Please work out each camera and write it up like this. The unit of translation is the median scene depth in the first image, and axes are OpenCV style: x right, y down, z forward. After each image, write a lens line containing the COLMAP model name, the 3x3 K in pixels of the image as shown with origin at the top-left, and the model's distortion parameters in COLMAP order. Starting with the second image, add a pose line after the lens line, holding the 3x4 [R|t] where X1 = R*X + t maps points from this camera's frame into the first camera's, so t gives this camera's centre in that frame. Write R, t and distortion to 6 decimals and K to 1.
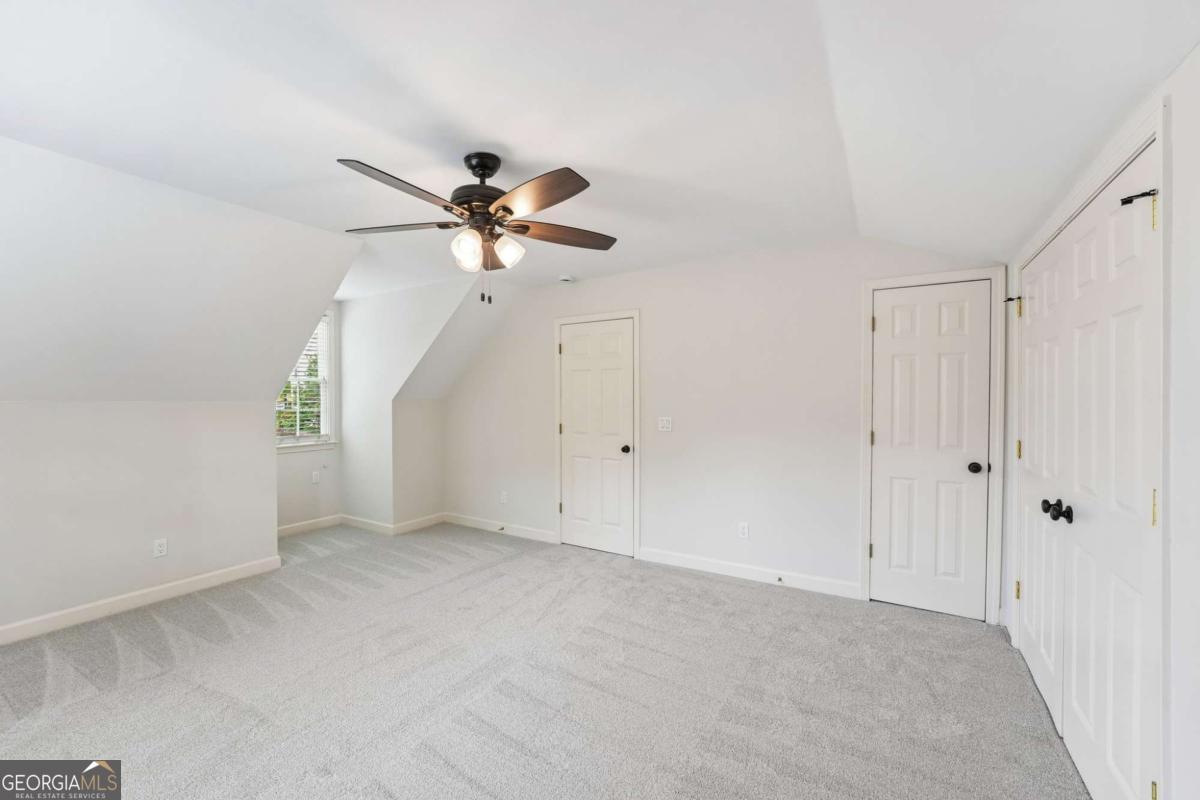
lens RADIAL K [[484.3, 0, 601.8], [0, 484.3, 398.2], [0, 0, 1]] dist [-0.005946, 0.000232]
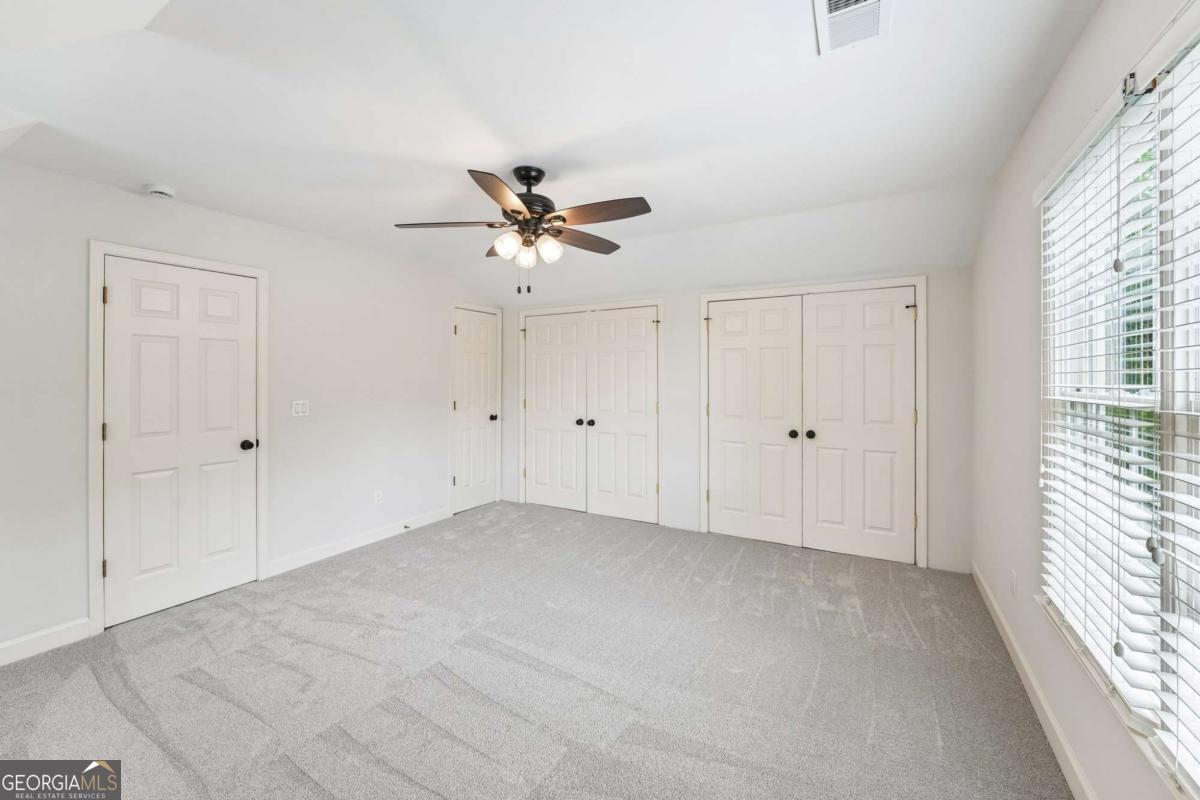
lens RADIAL K [[484.3, 0, 601.8], [0, 484.3, 398.2], [0, 0, 1]] dist [-0.005946, 0.000232]
pose [[-0.025329, -0.037161, 0.998988, -0.751991], [0.010540, 0.999243, 0.037438, 0.007077], [-0.999624, 0.011477, -0.024919, 0.466322]]
